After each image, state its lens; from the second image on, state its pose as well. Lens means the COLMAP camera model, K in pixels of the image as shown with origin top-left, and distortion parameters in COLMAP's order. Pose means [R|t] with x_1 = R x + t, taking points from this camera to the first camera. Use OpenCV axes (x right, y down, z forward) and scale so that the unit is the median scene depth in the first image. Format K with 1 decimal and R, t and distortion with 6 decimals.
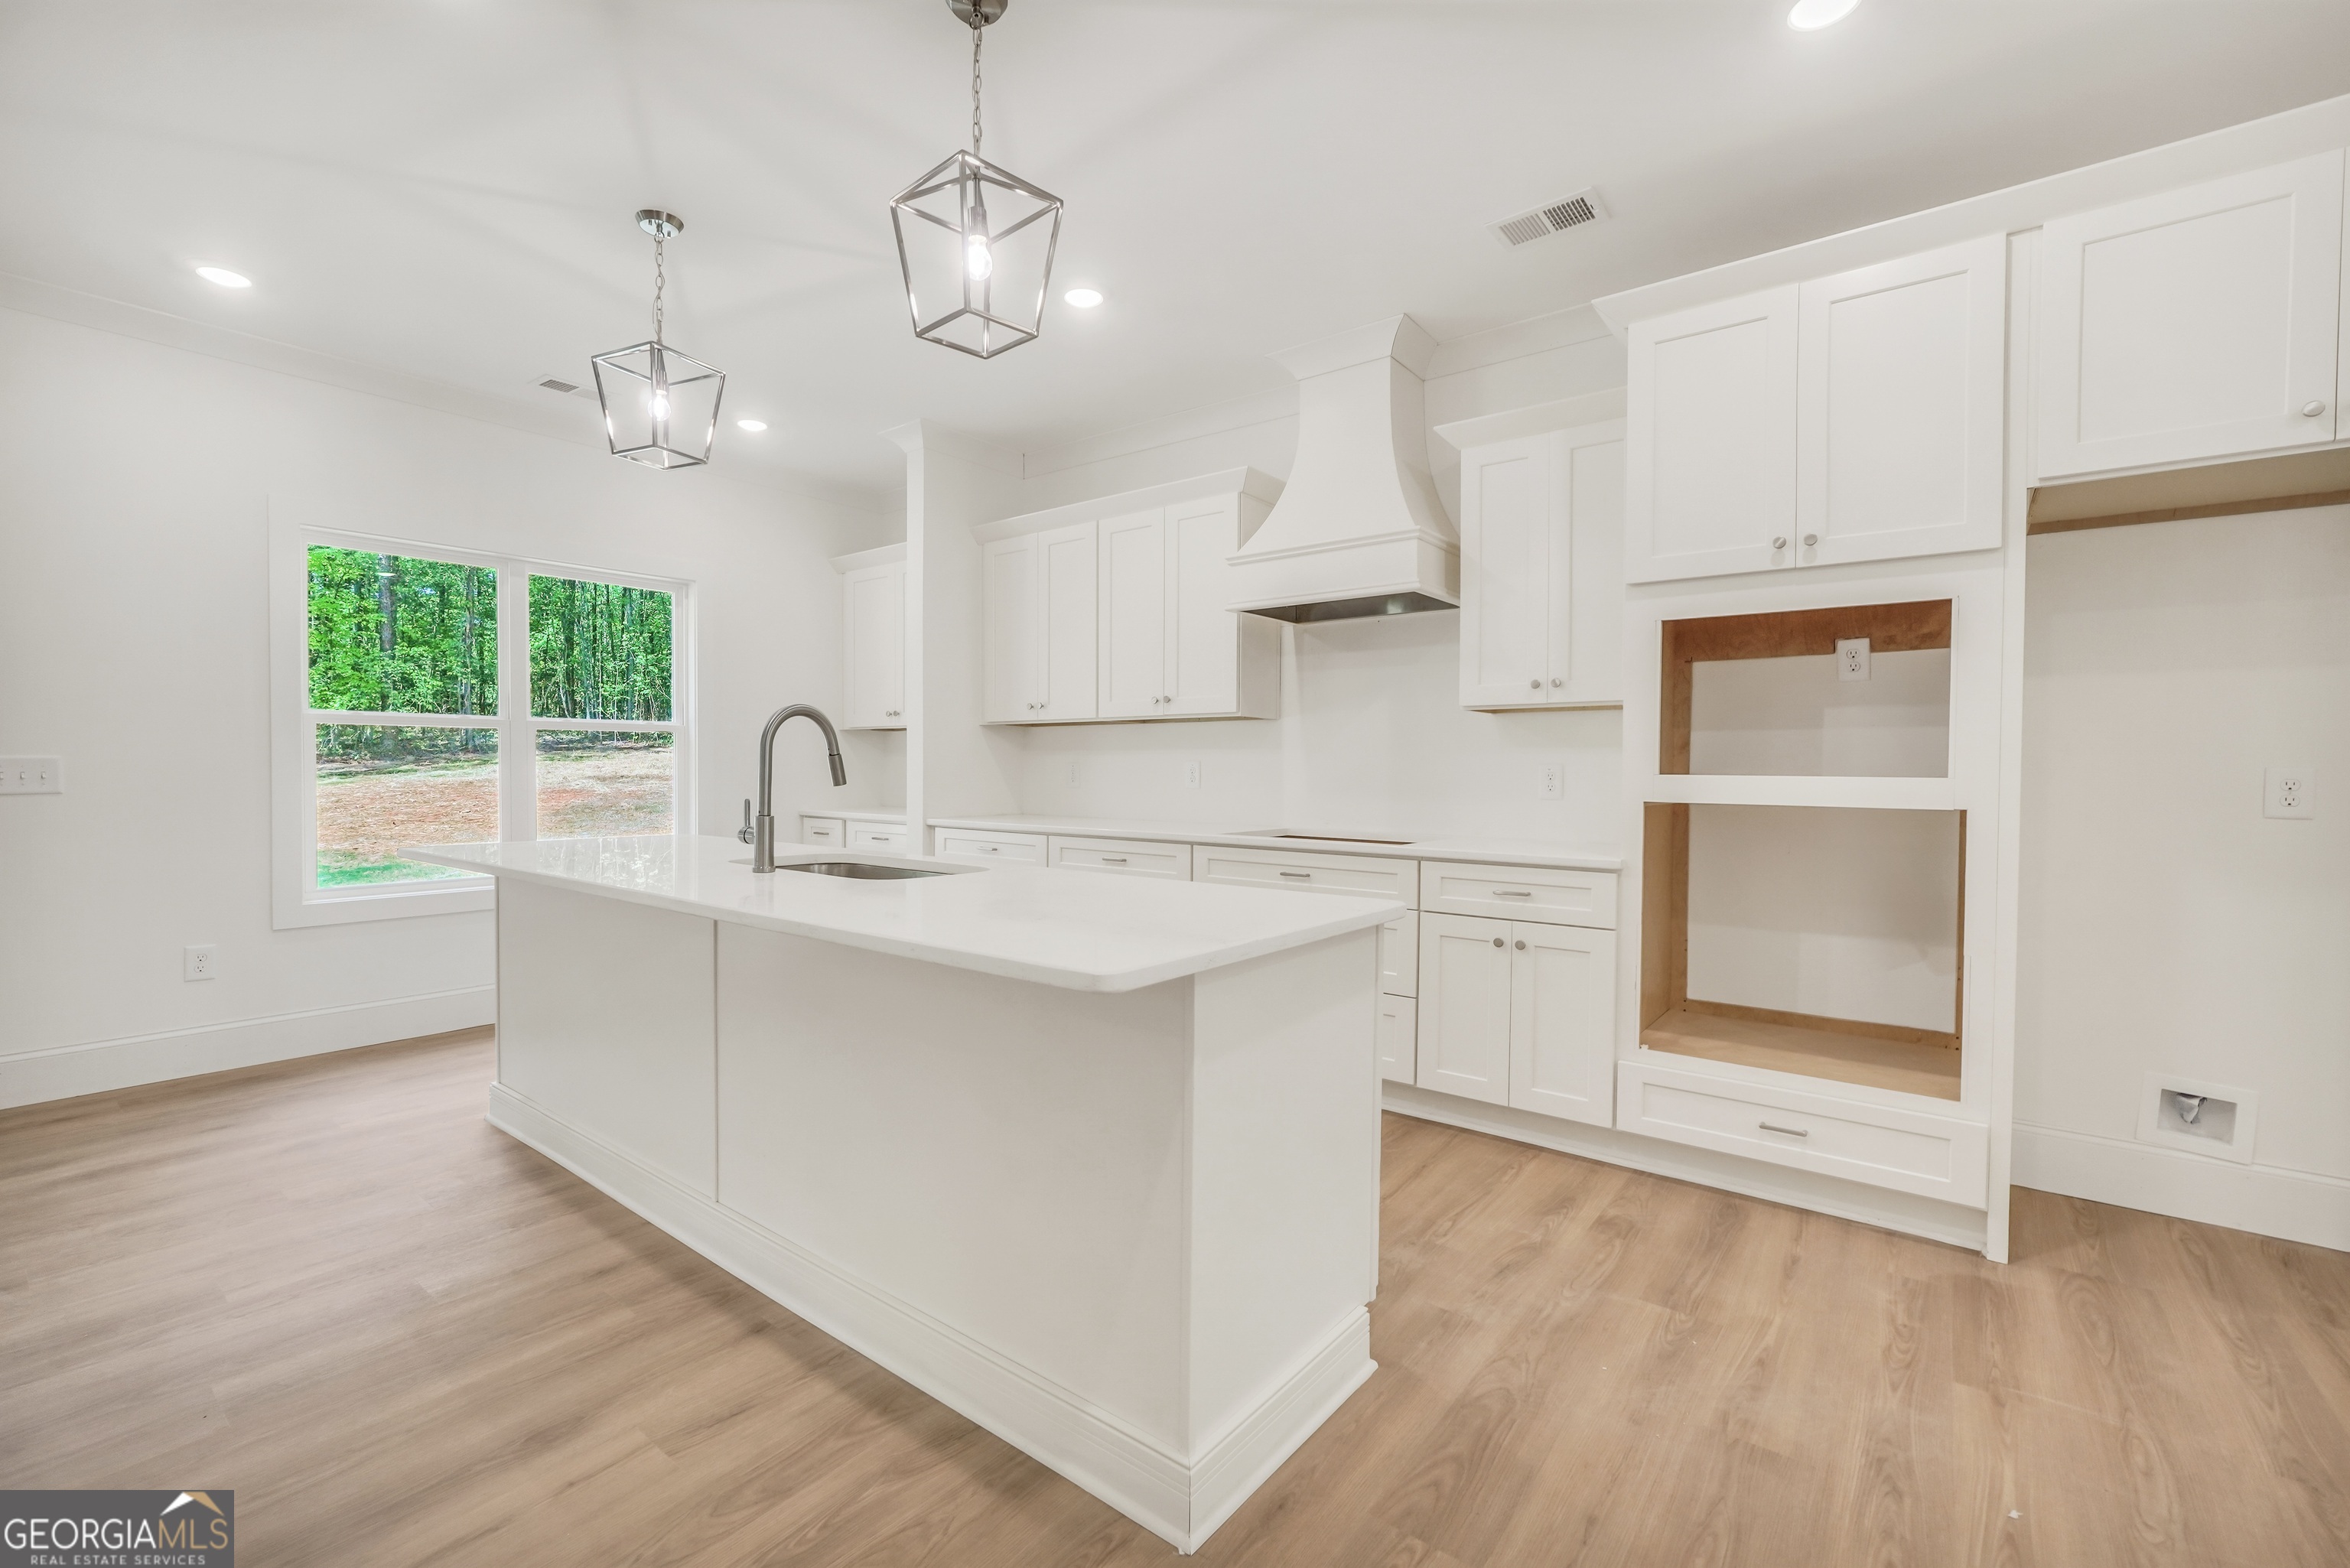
lens RADIAL K [[992.2, 0, 1161.3], [0, 992.2, 789.8], [0, 0, 1]] dist [-0.013986, 0.000465]
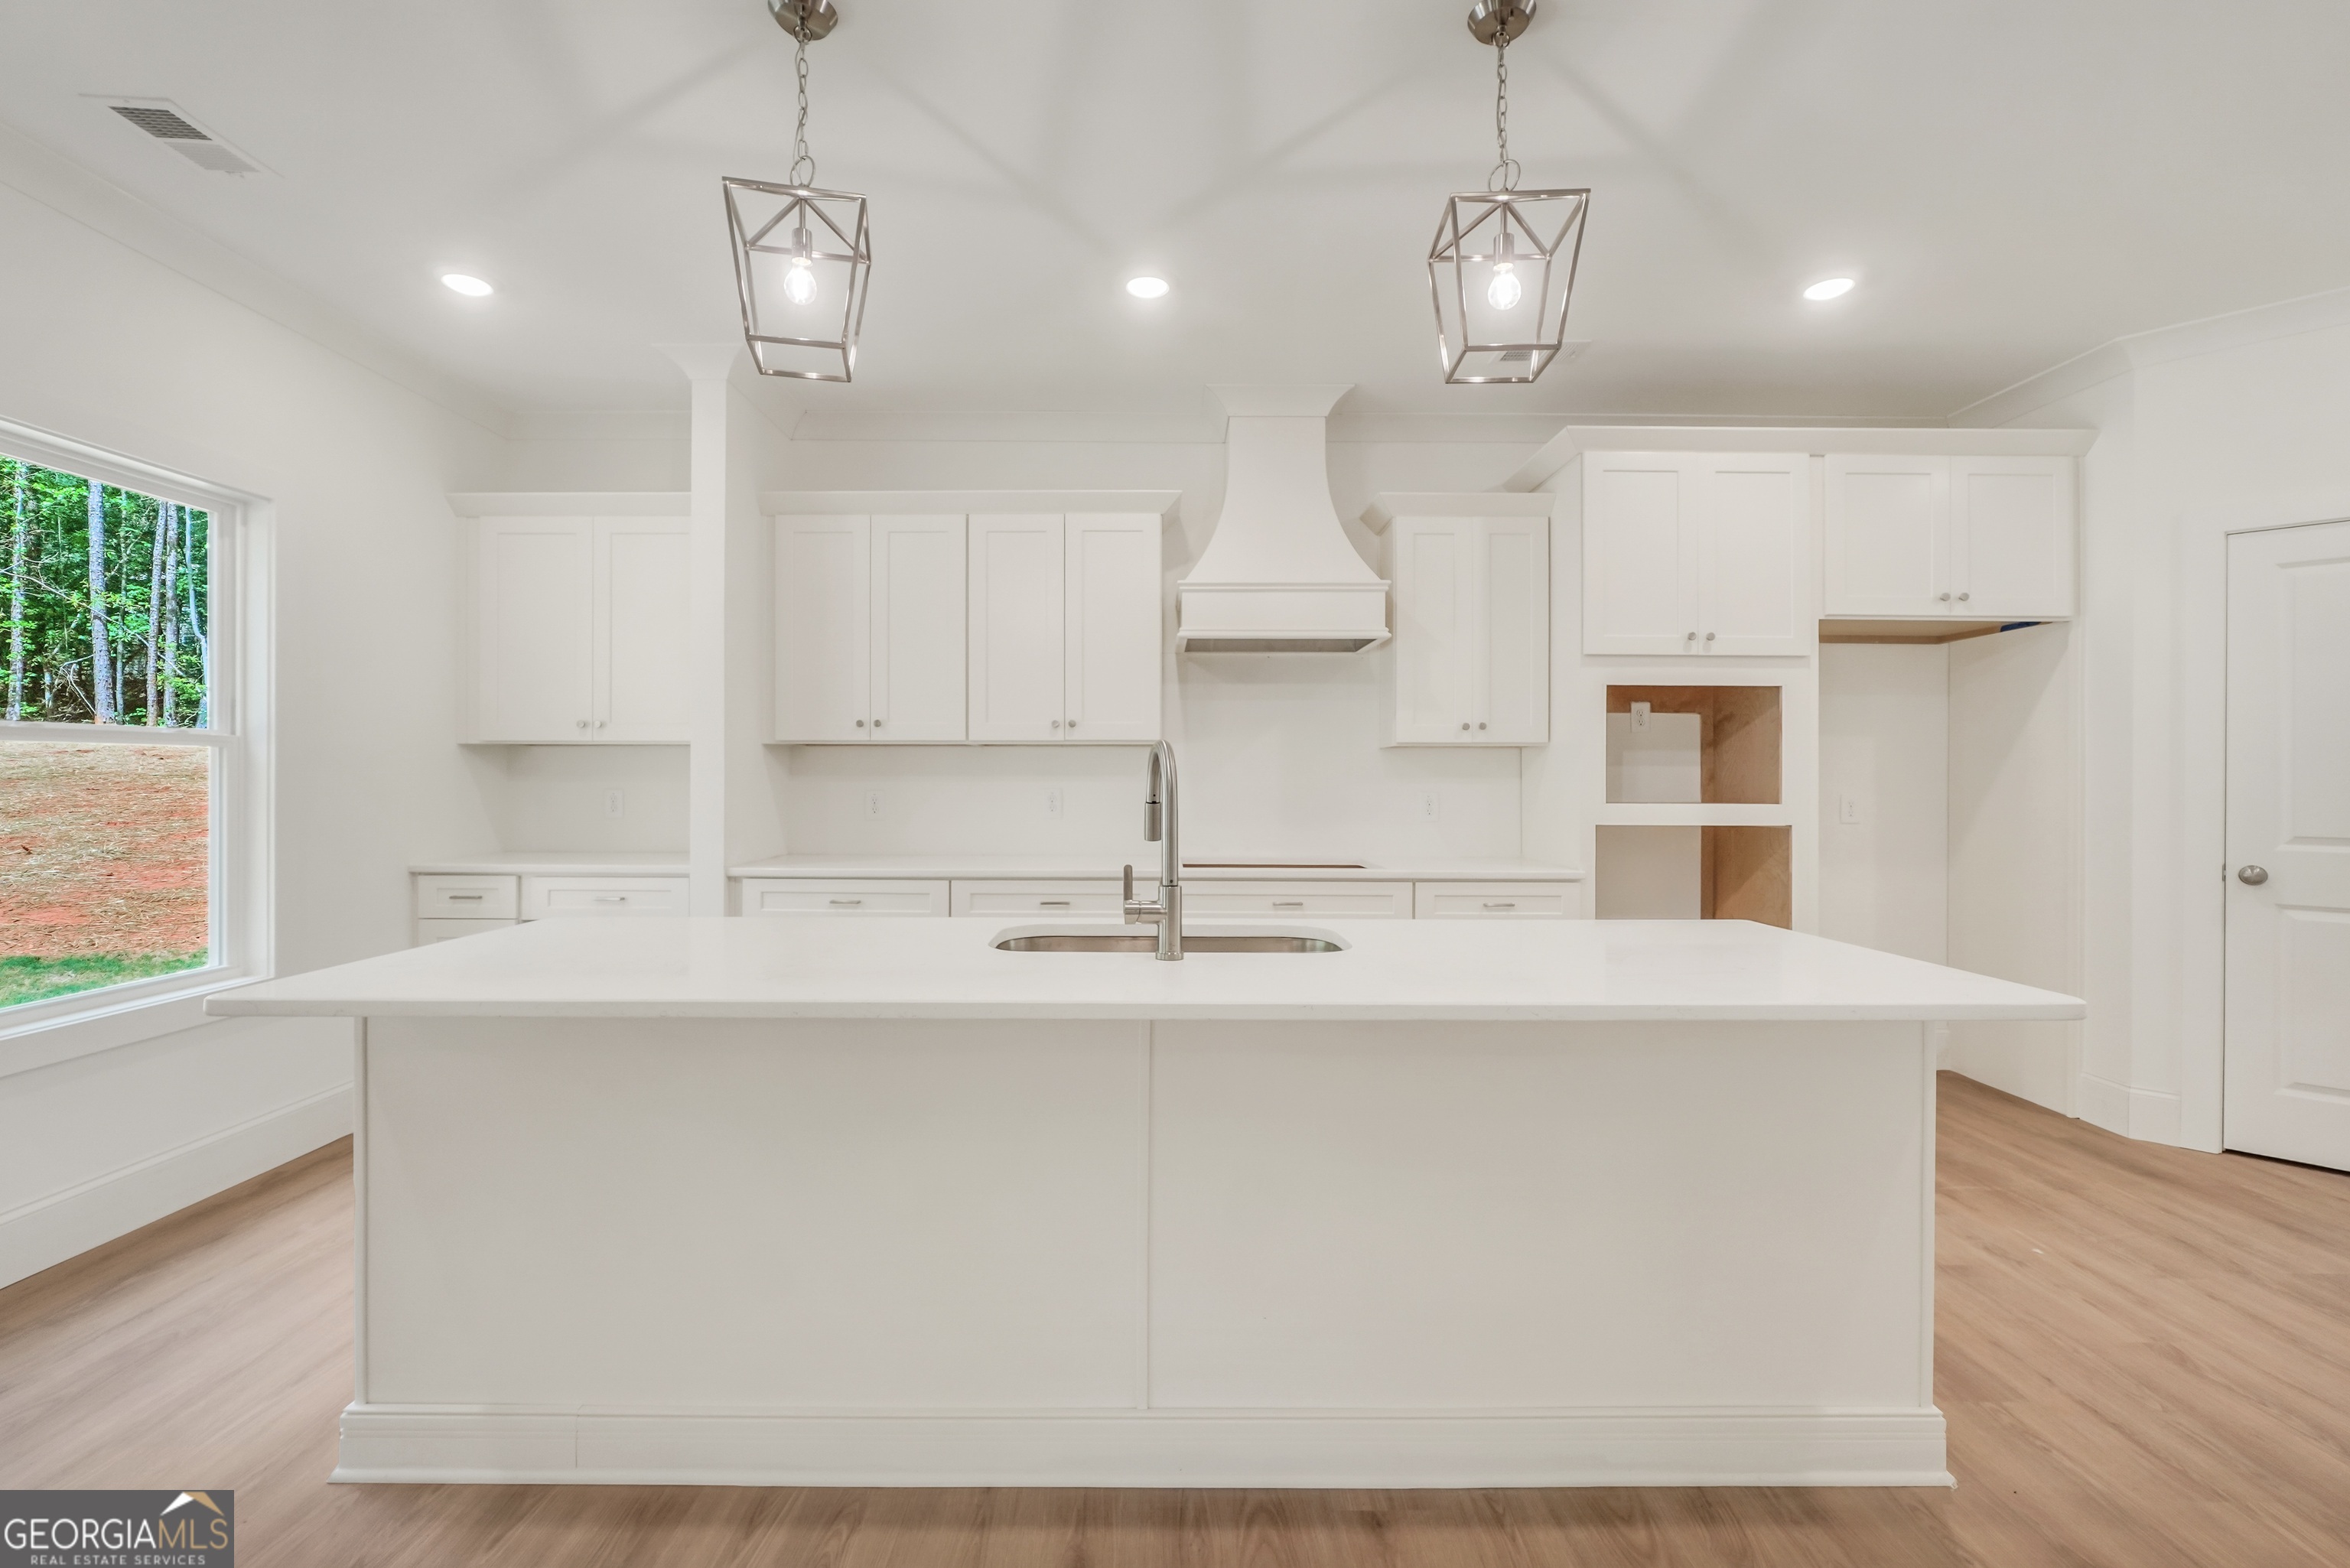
lens RADIAL K [[1006.1, 0, 1162.0], [0, 1006.1, 776.3], [0, 0, 1]] dist [-0.009656, 0.000957]
pose [[0.784607, -0.002074, 0.619990, -0.738338], [0.016261, 0.999719, -0.017233, -0.036329], [-0.619781, 0.023603, 0.784420, 0.317504]]
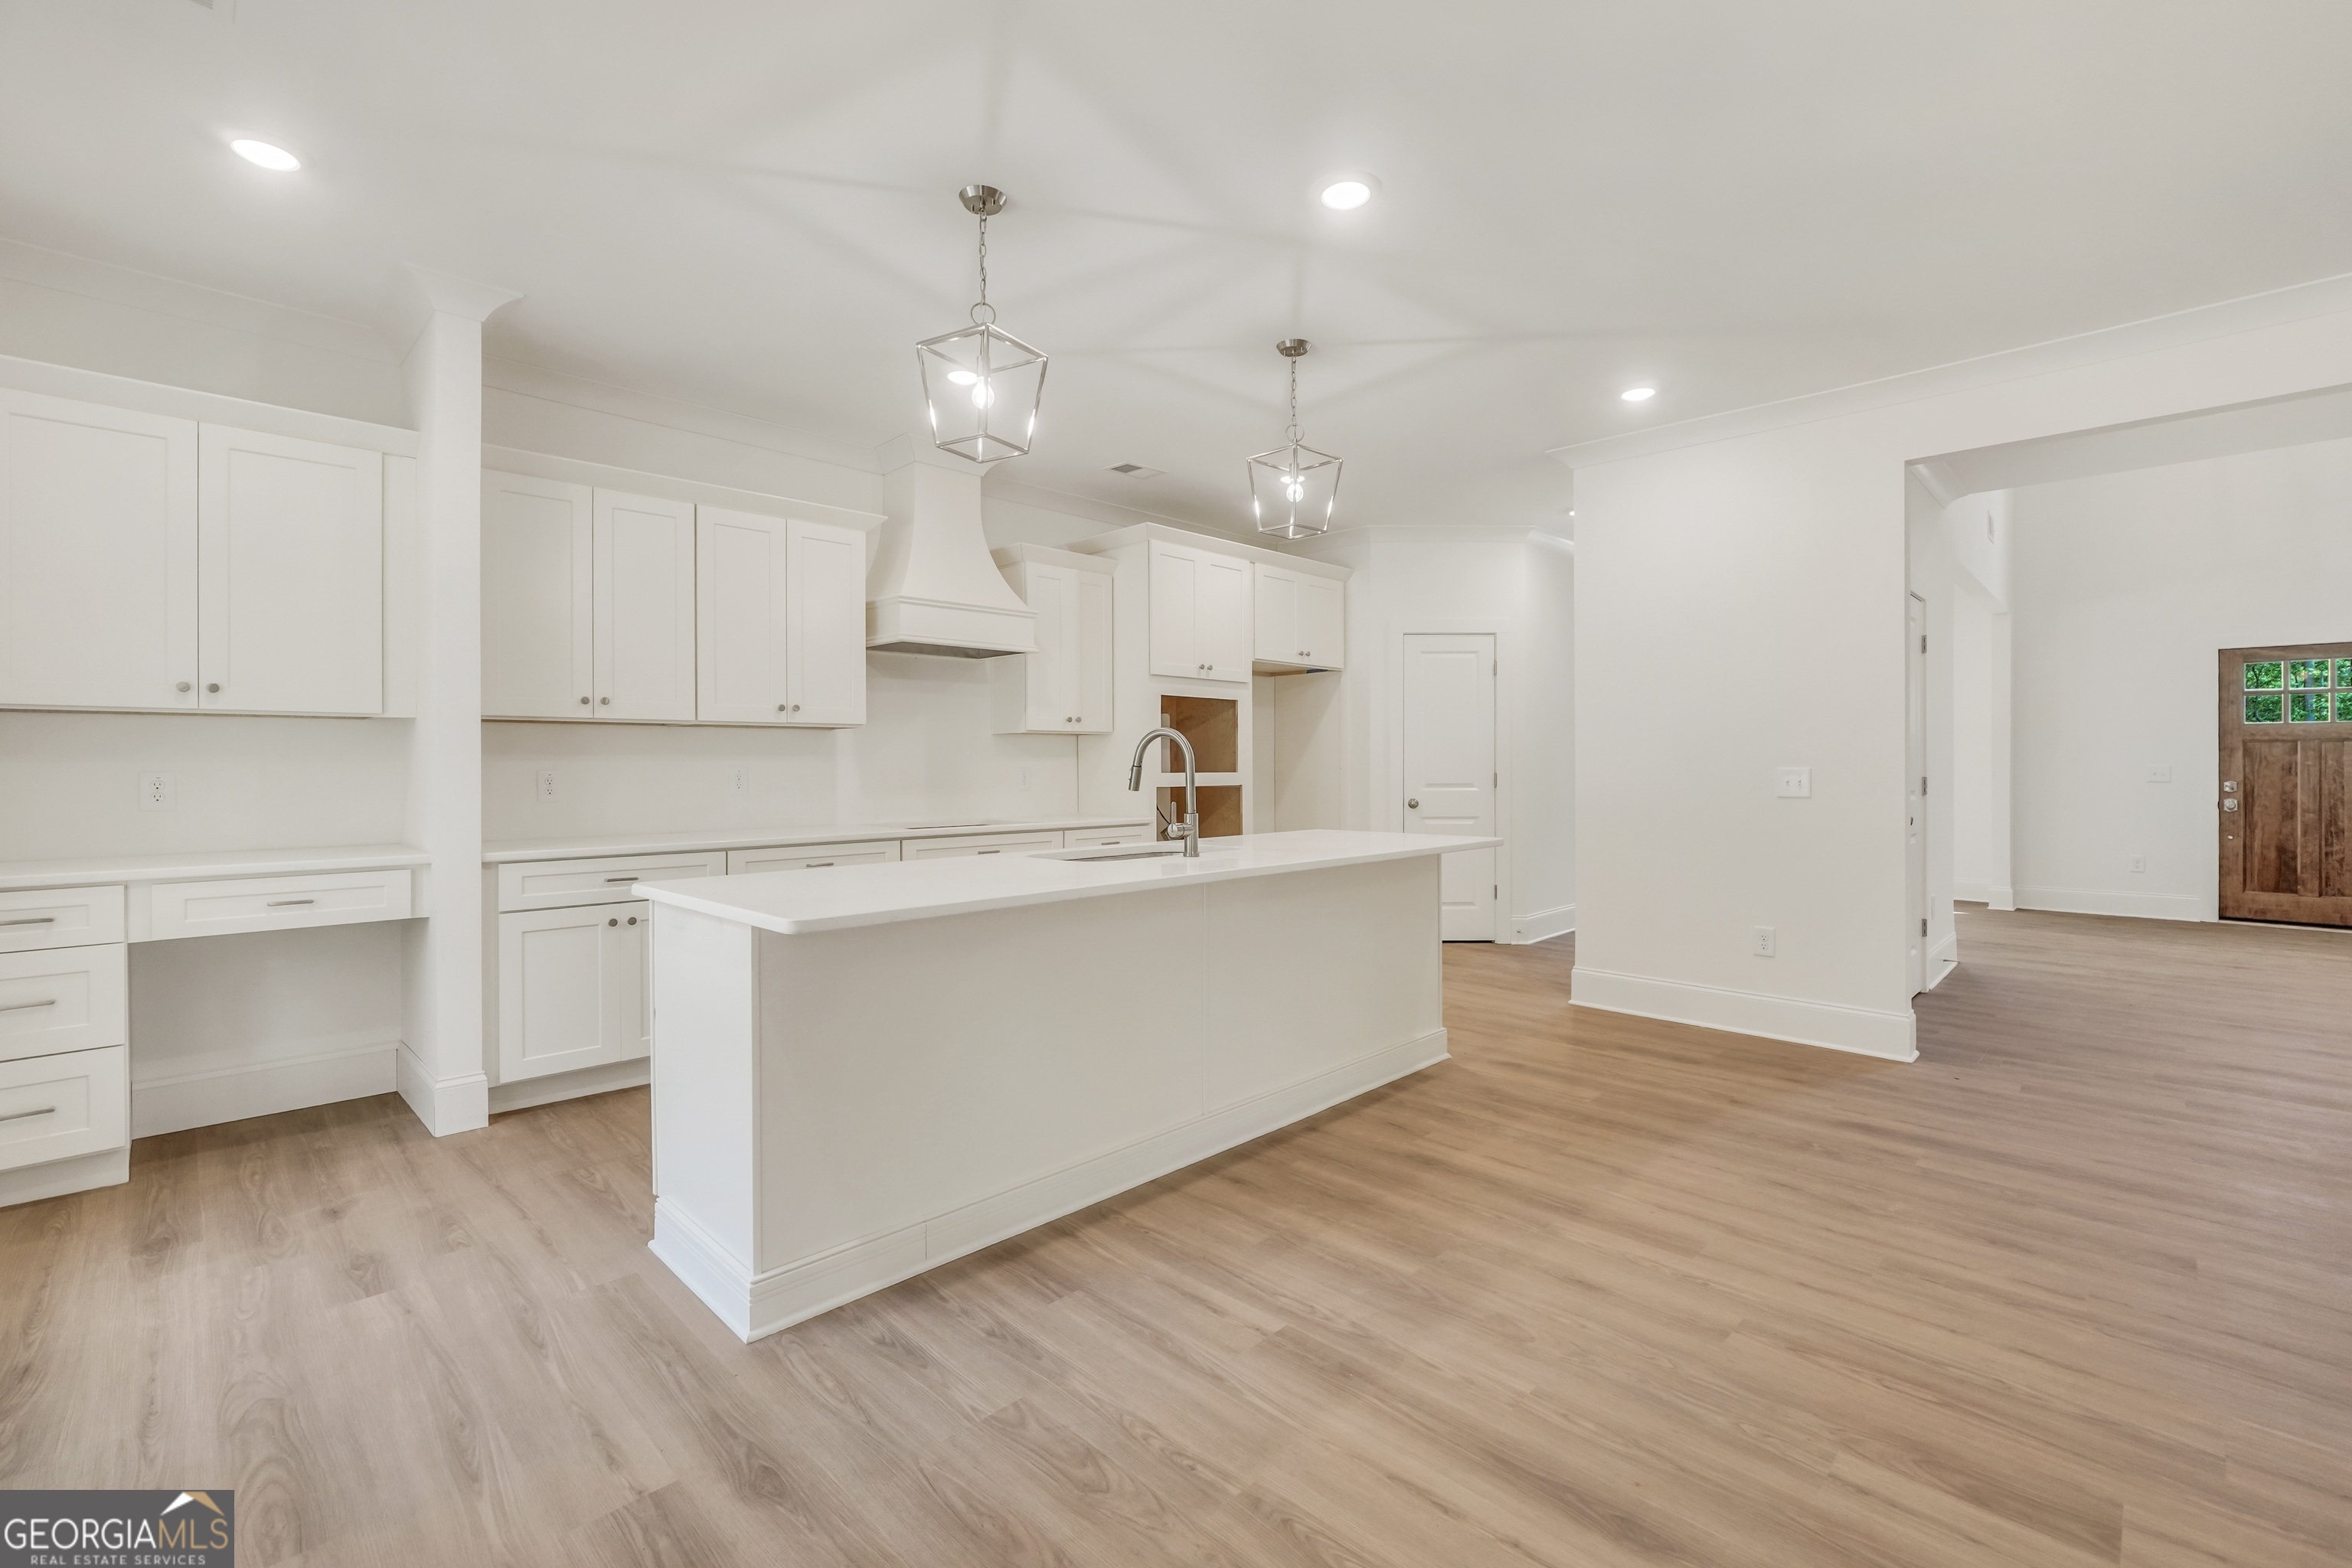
lens RADIAL K [[1007.0, 0, 1163.0], [0, 1007.0, 776.3], [0, 0, 1]] dist [-0.009656, 0.000957]
pose [[0.123829, -0.020383, 0.992094, -1.437866], [0.024880, 0.999538, 0.017431, -0.041948], [-0.991992, 0.022525, 0.124279, 0.719698]]
